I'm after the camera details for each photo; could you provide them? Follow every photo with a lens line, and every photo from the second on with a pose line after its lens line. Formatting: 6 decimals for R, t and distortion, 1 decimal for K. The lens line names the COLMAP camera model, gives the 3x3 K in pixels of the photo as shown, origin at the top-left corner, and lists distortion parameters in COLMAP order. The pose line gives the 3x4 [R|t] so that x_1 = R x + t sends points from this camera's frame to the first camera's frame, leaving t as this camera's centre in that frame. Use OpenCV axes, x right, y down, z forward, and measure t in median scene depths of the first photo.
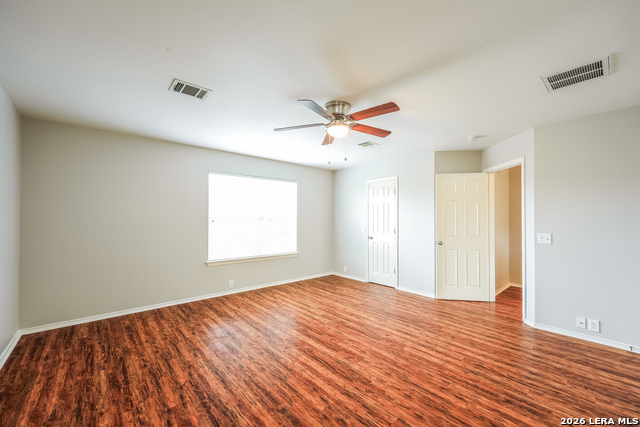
lens RADIAL K [[258.8, 0, 319.9], [0, 258.8, 217.8], [0, 0, 1]] dist [-0.004422, -0.000054]
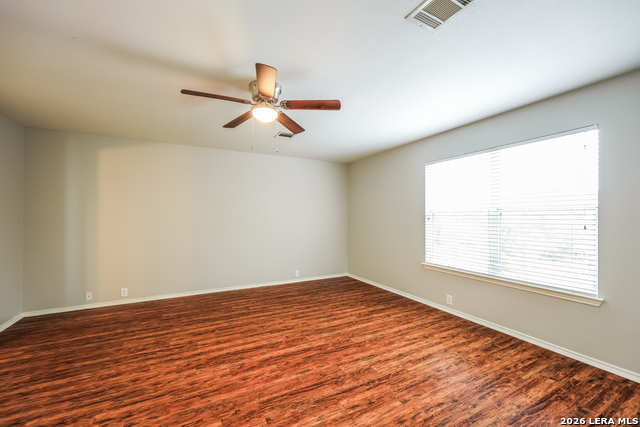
lens RADIAL K [[258.8, 0, 314.6], [0, 258.8, 212.0], [0, 0, 1]] dist [-0.004422, -0.000054]
pose [[-0.253911, -0.017461, -0.967070, 0.675931], [0.001747, 0.999827, -0.018511, 0.007953], [0.967226, -0.006390, -0.253837, 1.063626]]
